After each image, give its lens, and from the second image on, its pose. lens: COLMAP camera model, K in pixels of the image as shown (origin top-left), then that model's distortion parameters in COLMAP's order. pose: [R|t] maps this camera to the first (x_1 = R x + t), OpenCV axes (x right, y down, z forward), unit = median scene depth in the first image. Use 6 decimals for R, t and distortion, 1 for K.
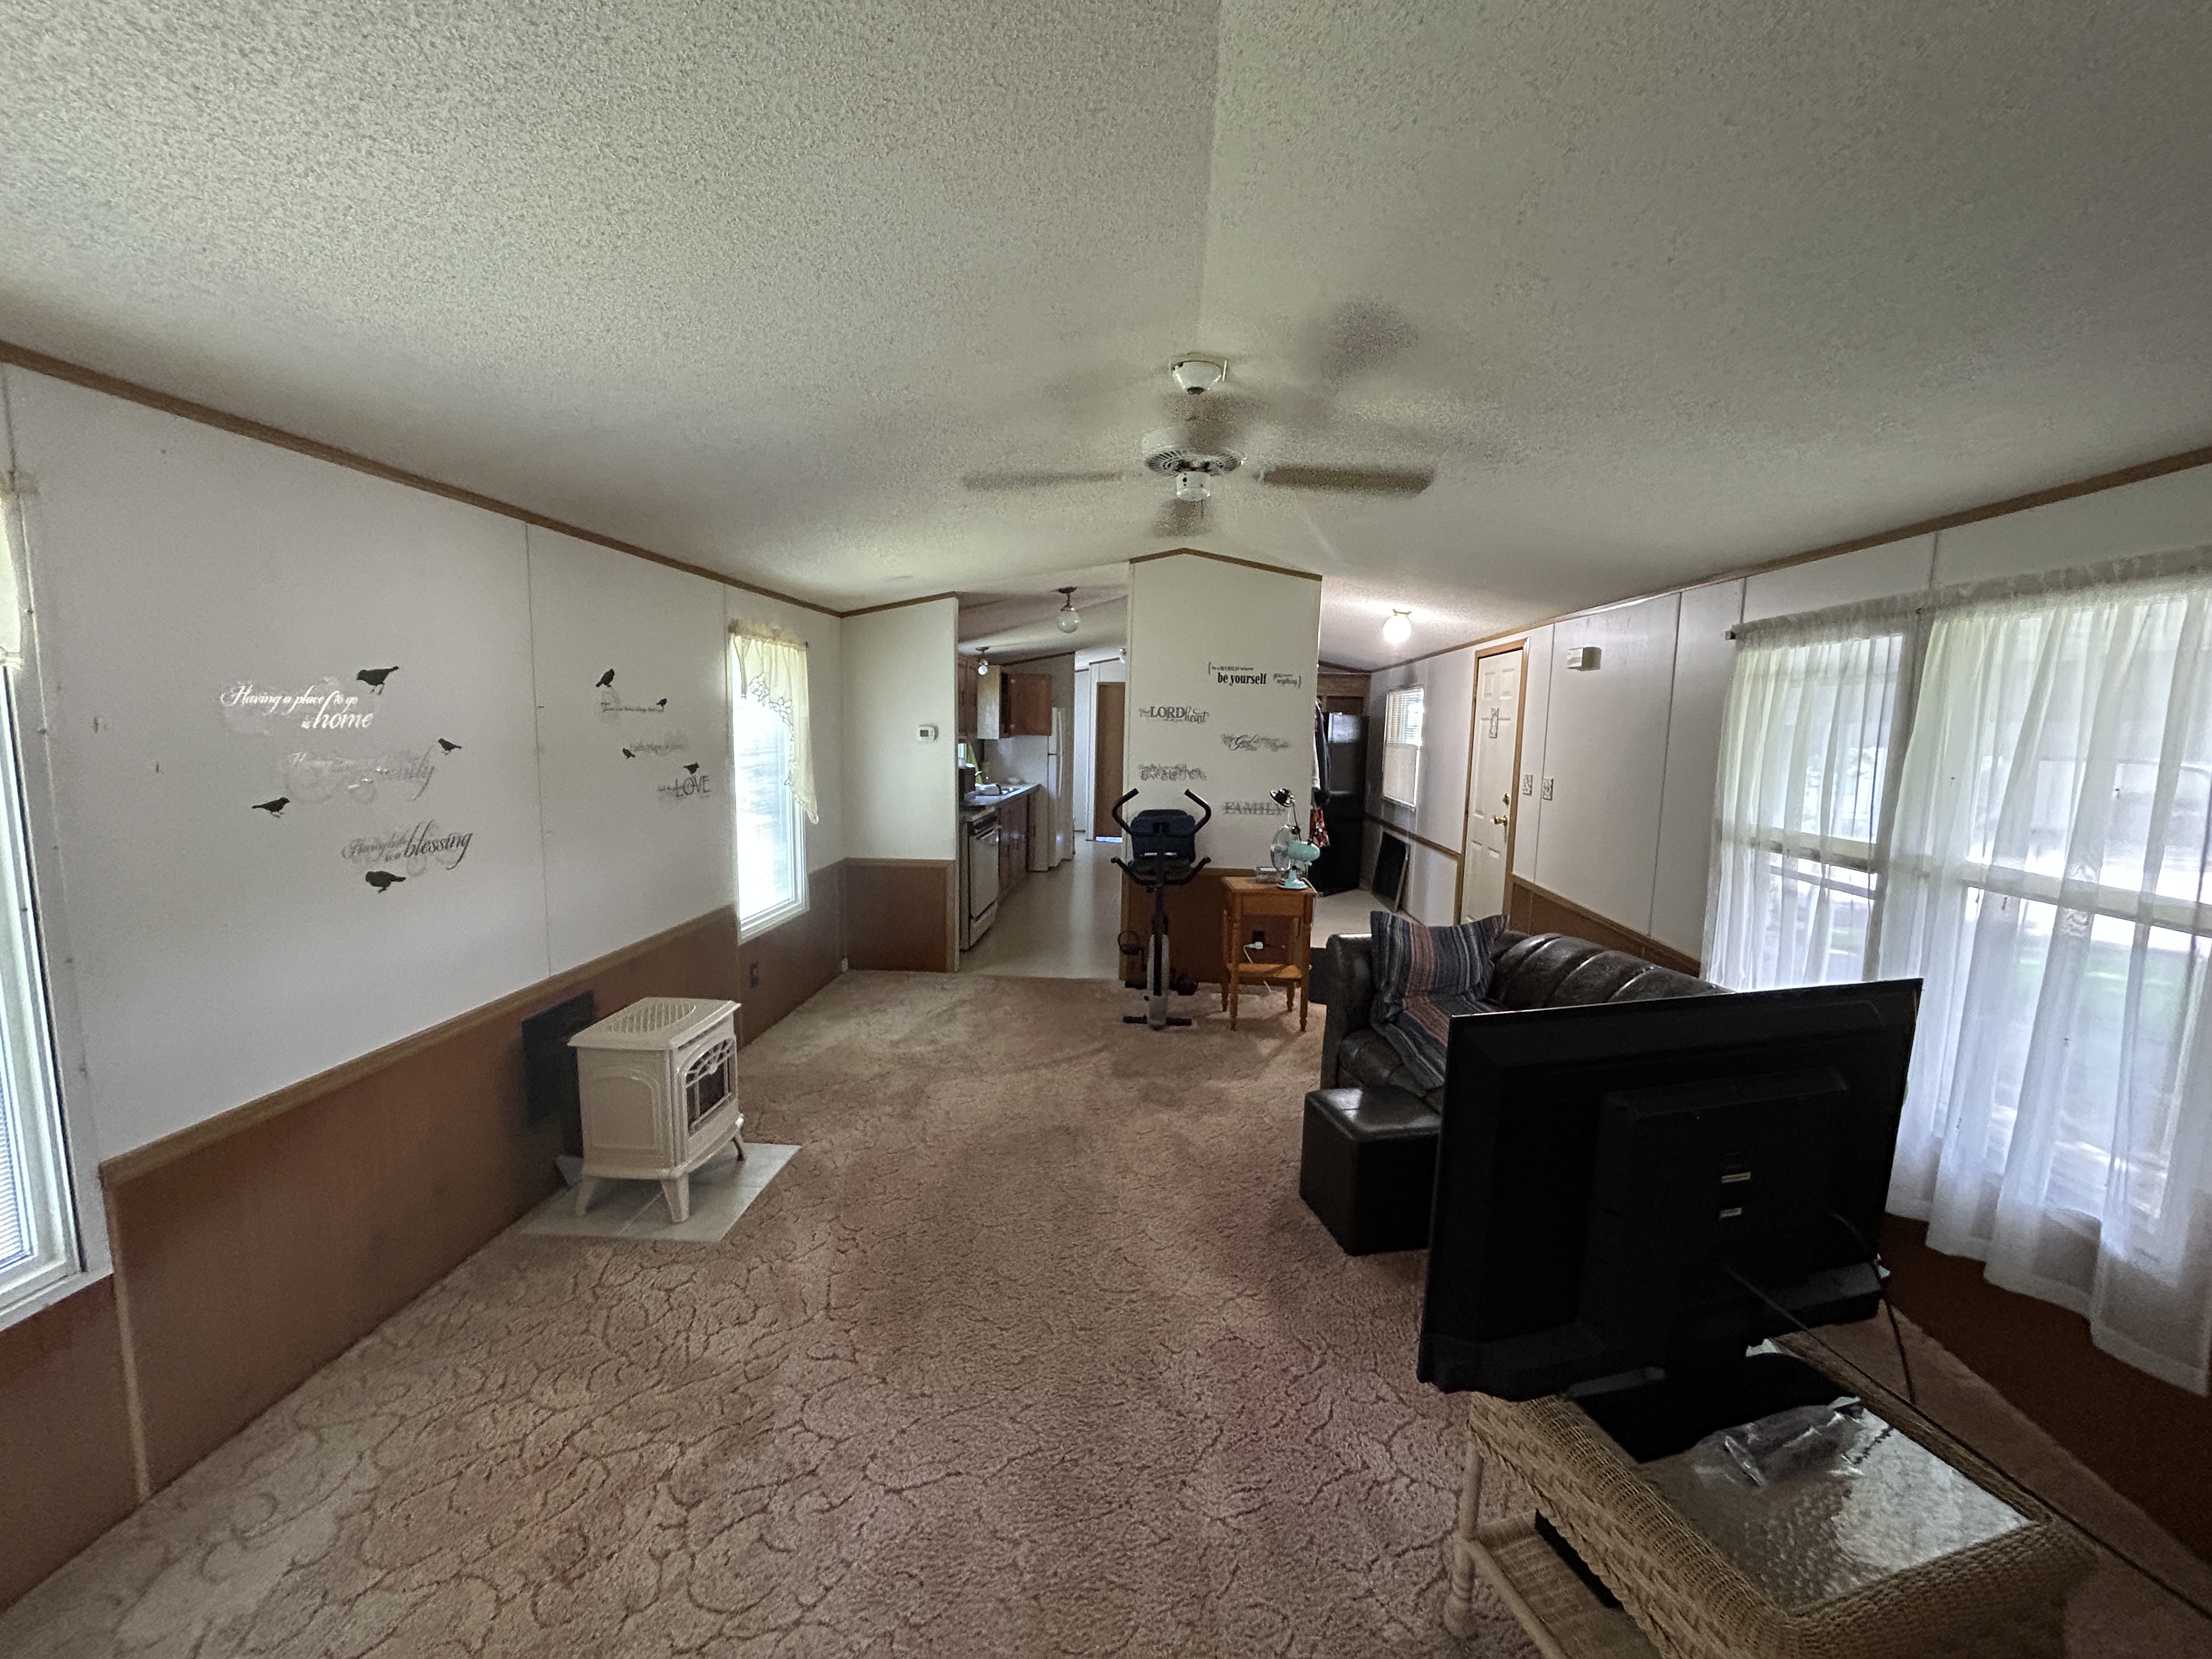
lens RADIAL K [[899.4, 0, 1109.4], [0, 899.4, 832.4], [0, 0, 1]] dist [-0.004358, -0.000565]
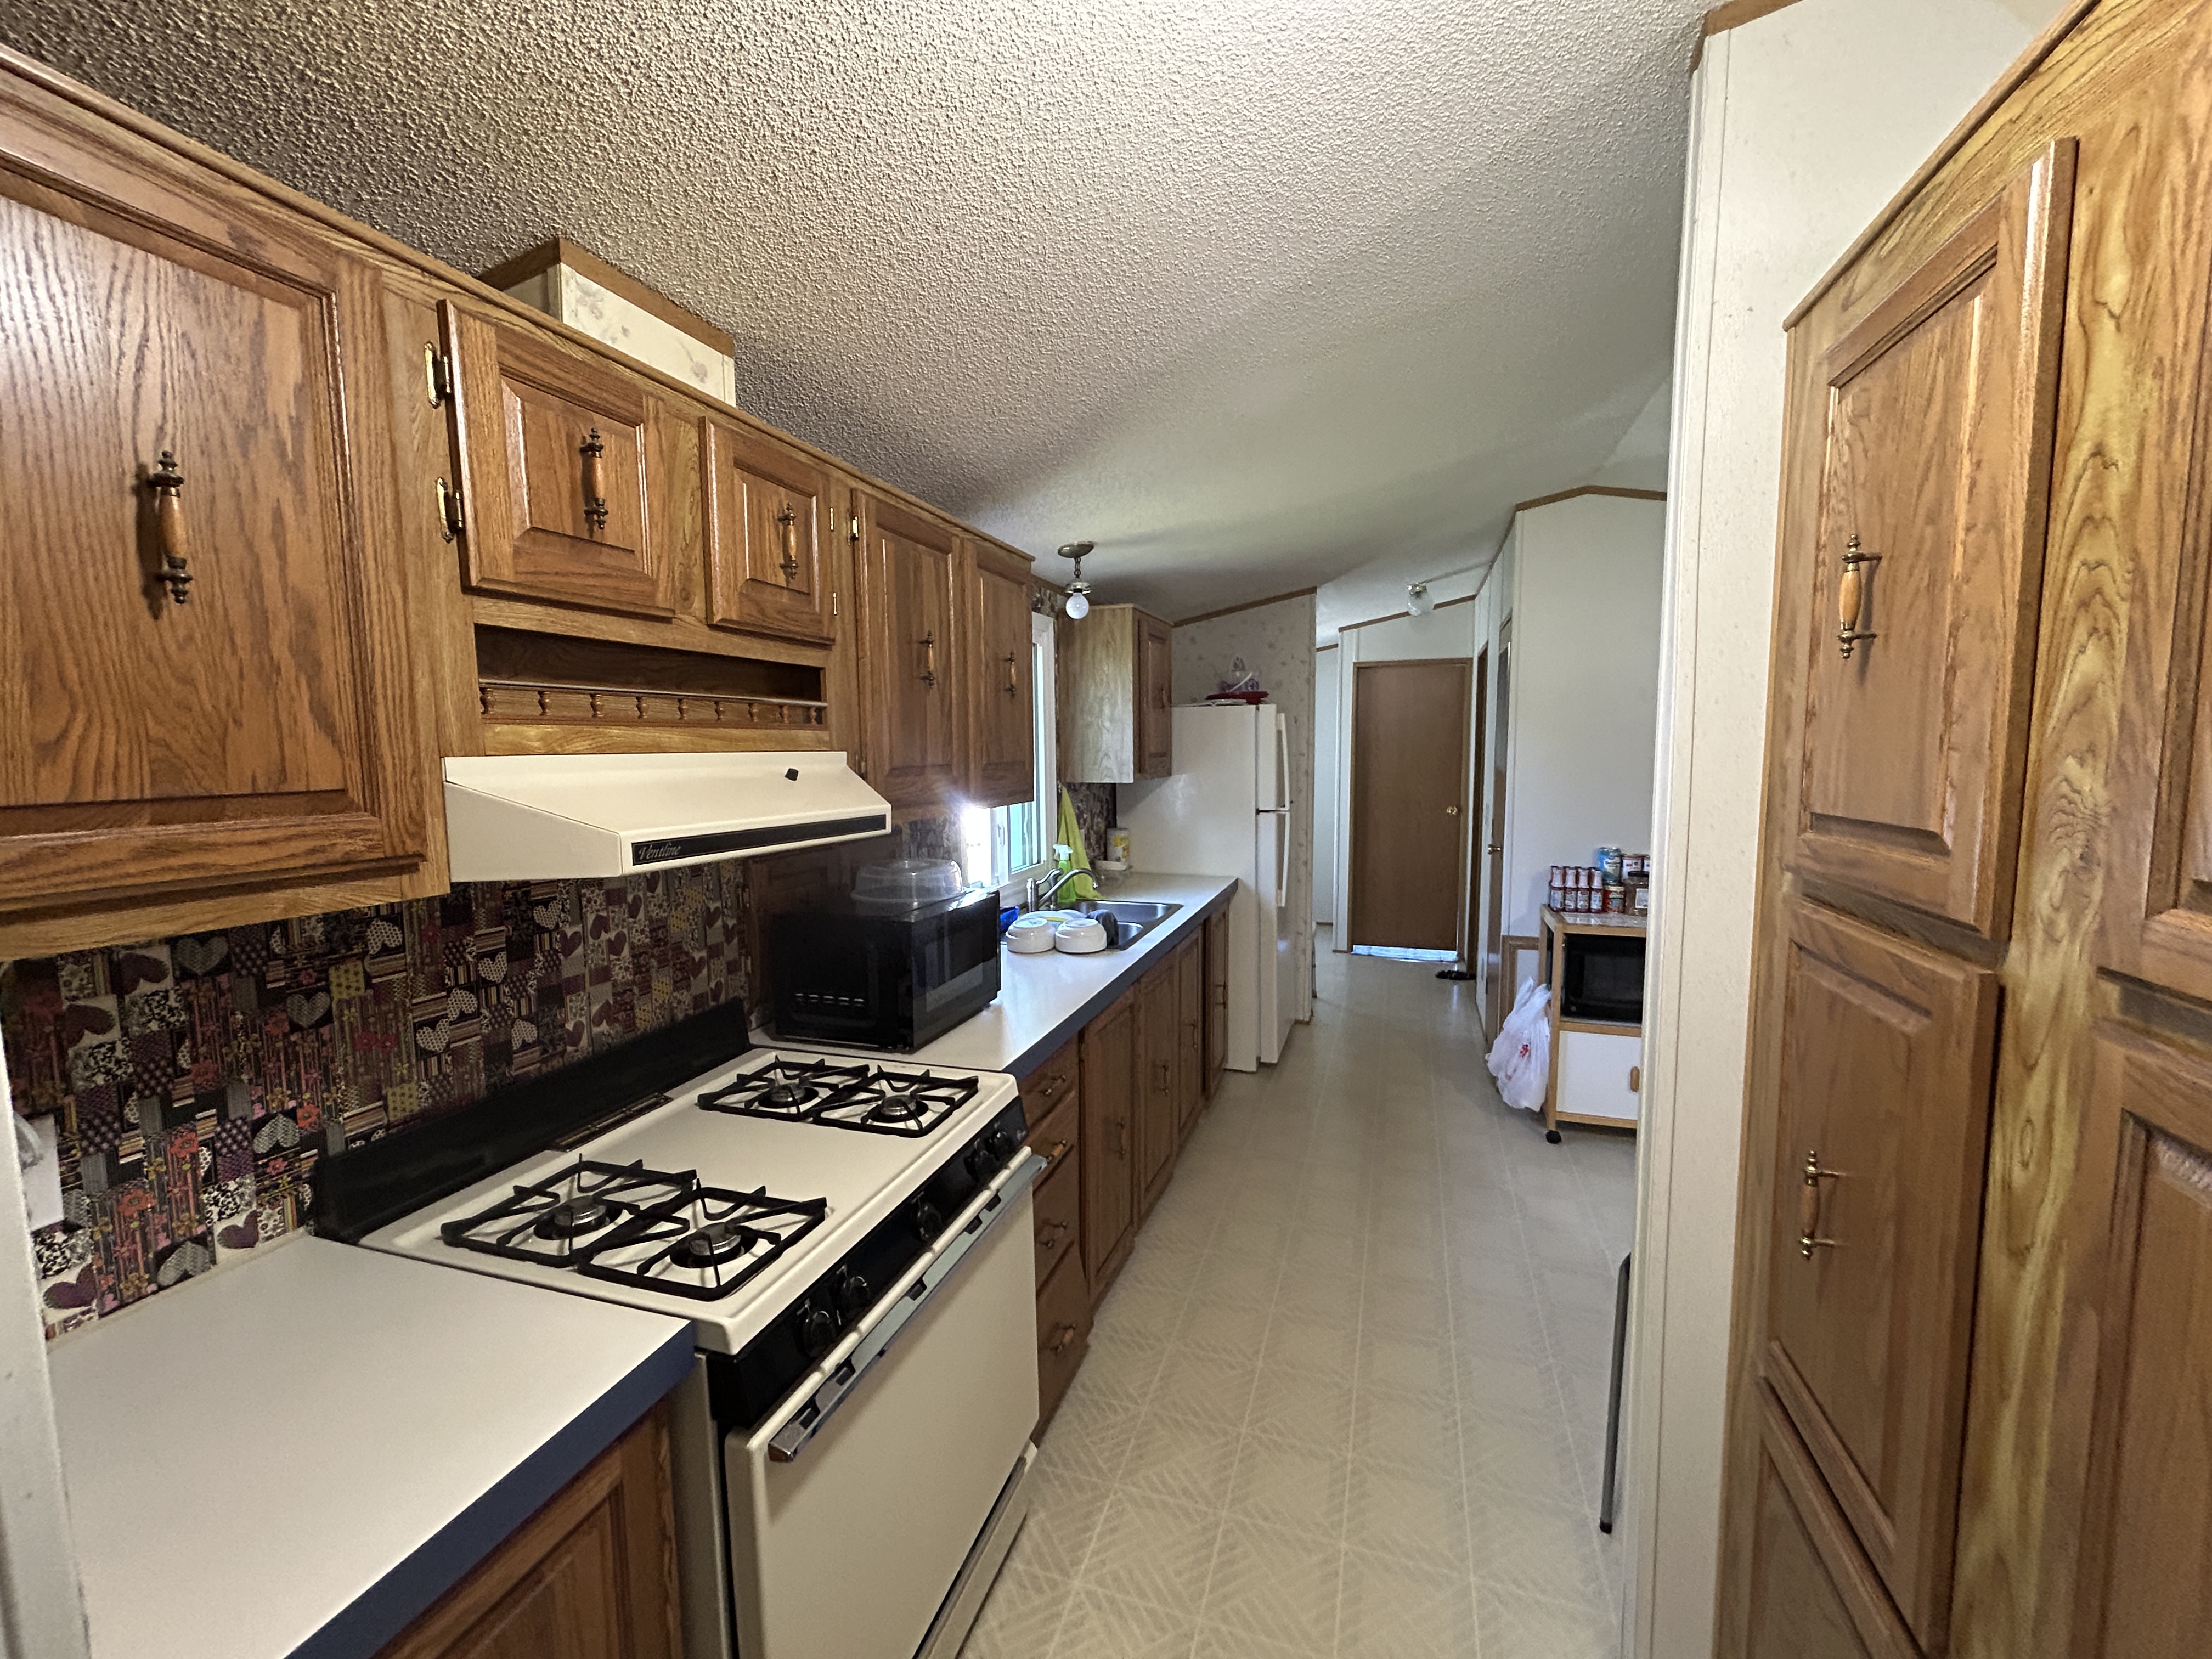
lens RADIAL K [[899.4, 0, 1104.8], [0, 899.4, 821.0], [0, 0, 1]] dist [-0.004358, -0.000565]
pose [[0.967903, -0.004000, -0.251291, -0.029726], [-0.003395, 0.999574, -0.028987, -0.067255], [0.251300, 0.028910, 0.967477, 0.549882]]
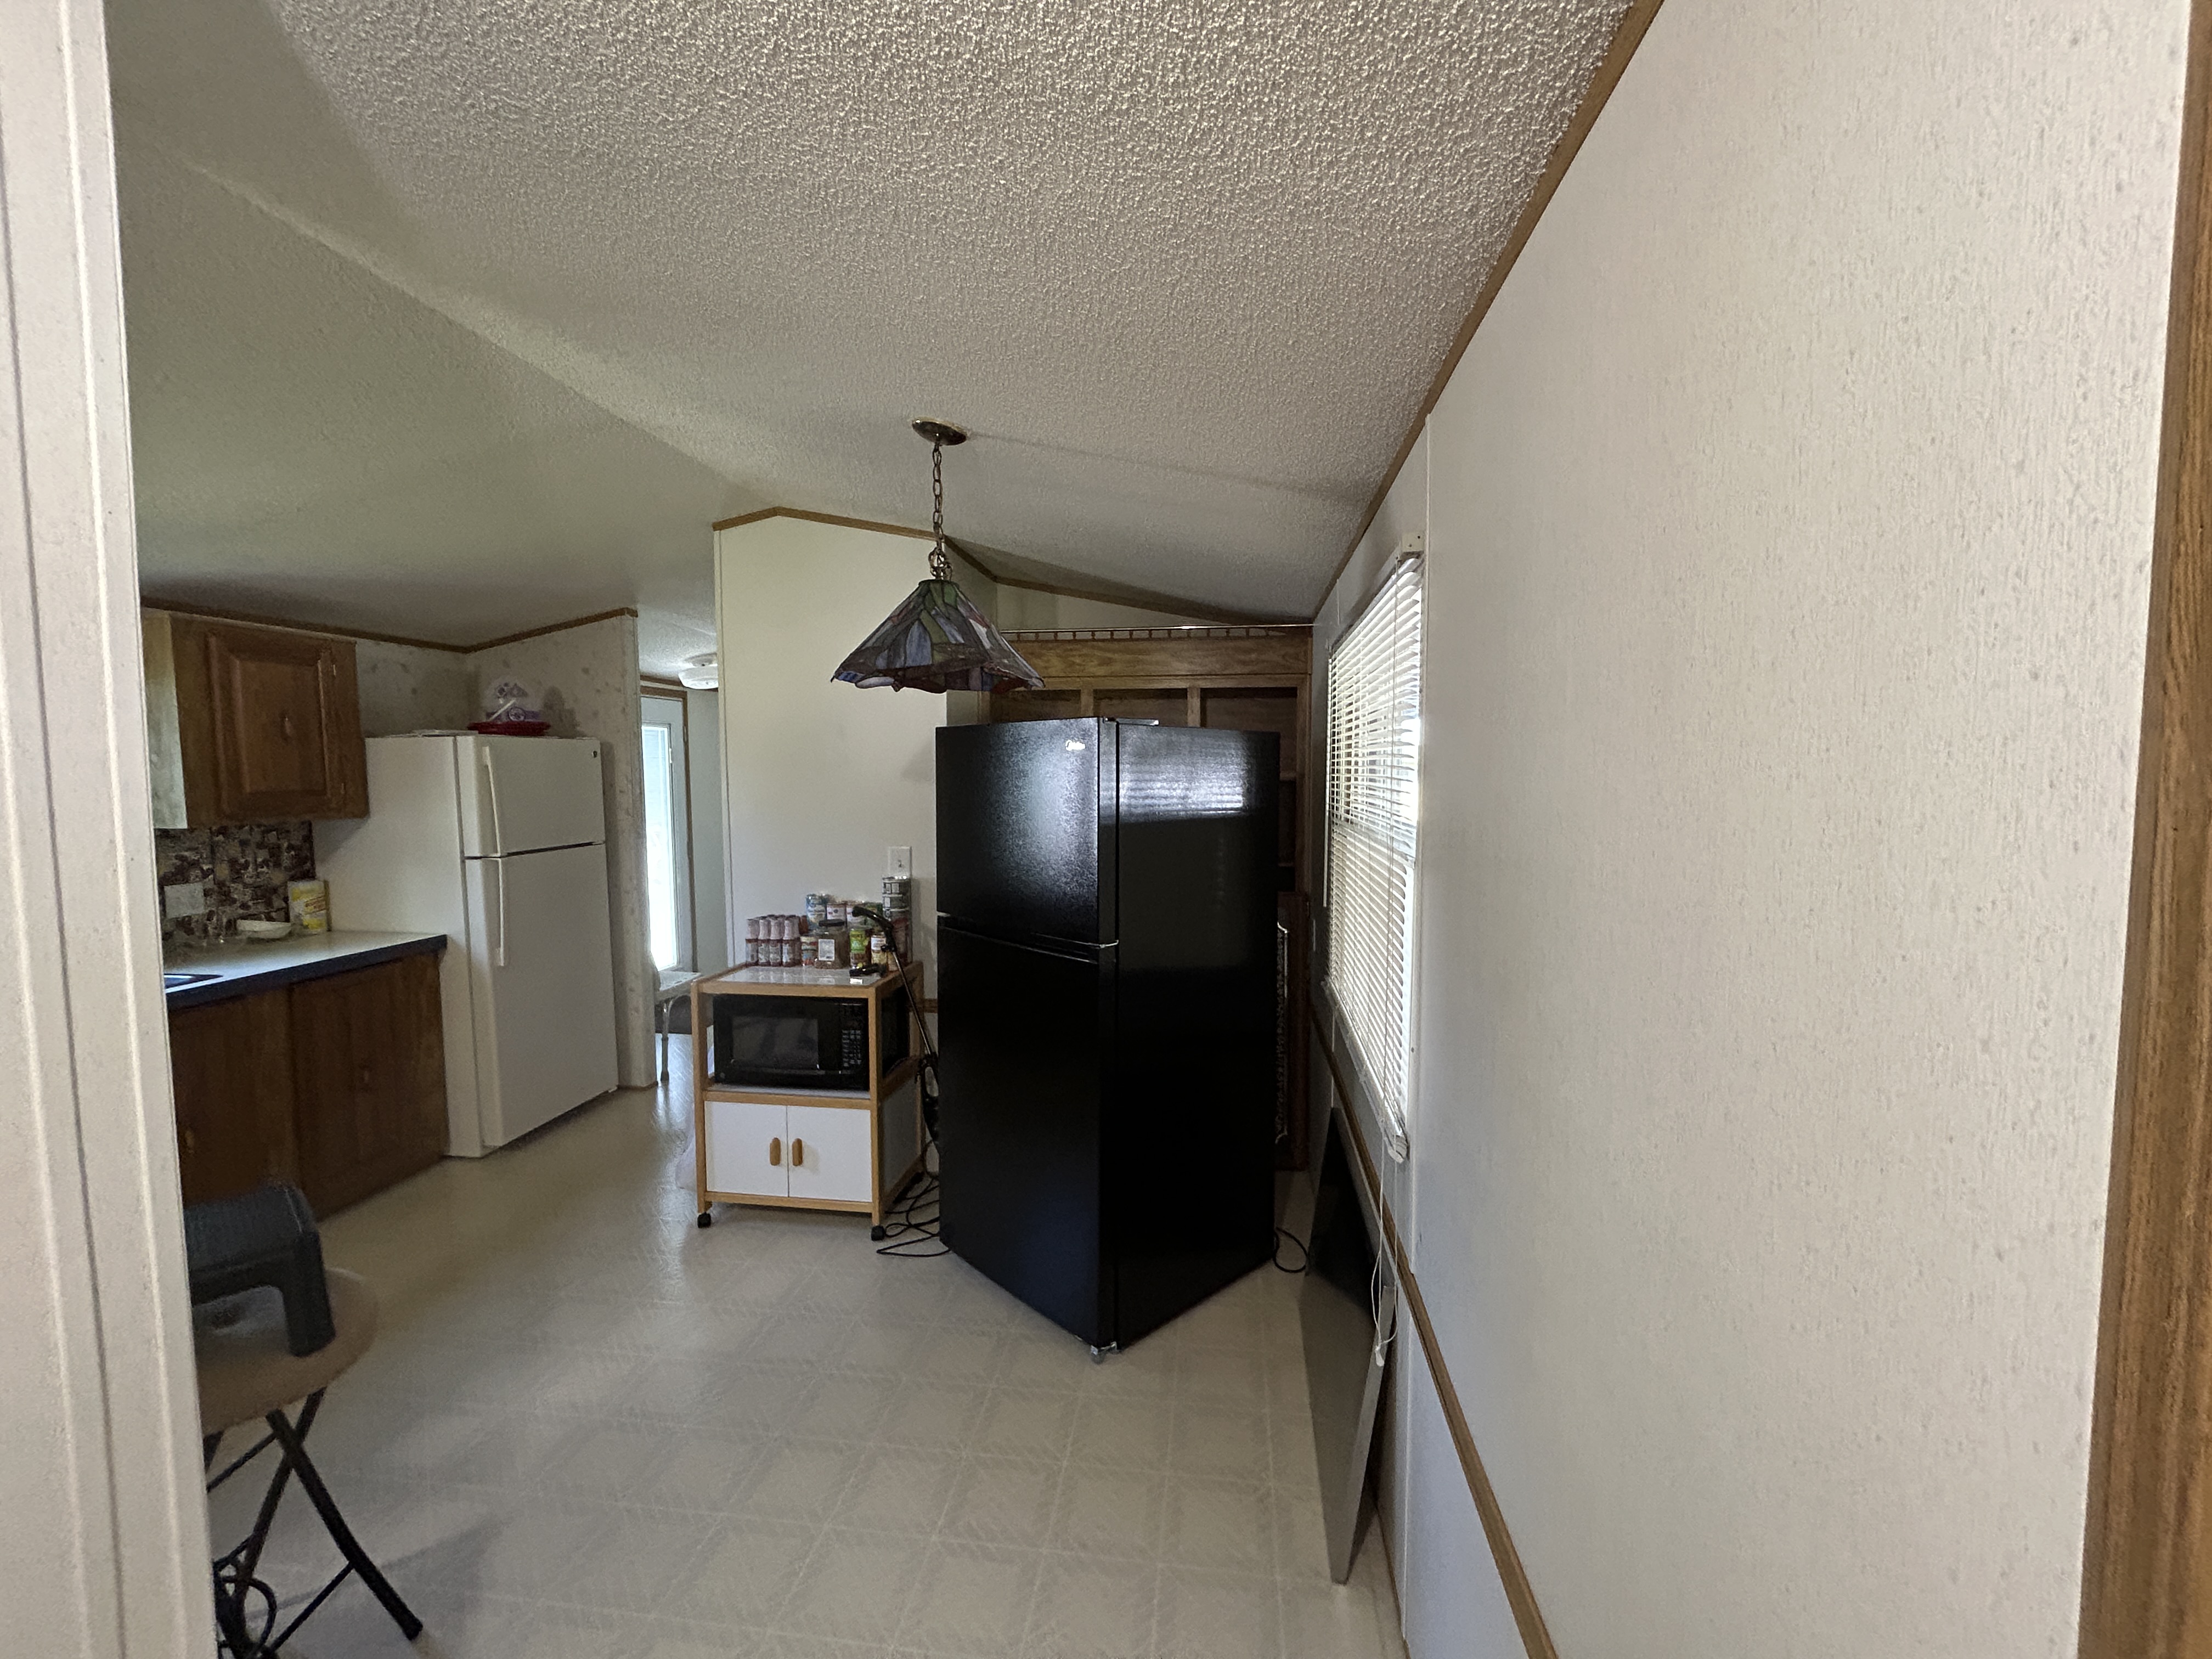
lens RADIAL K [[899.4, 0, 1090.4], [0, 899.4, 837.3], [0, 0, 1]] dist [-0.004358, -0.000565]
pose [[0.997447, -0.017086, -0.069333, 0.228116], [0.013916, 0.998847, -0.045945, -0.072710], [0.070038, 0.044863, 0.996535, 0.632772]]
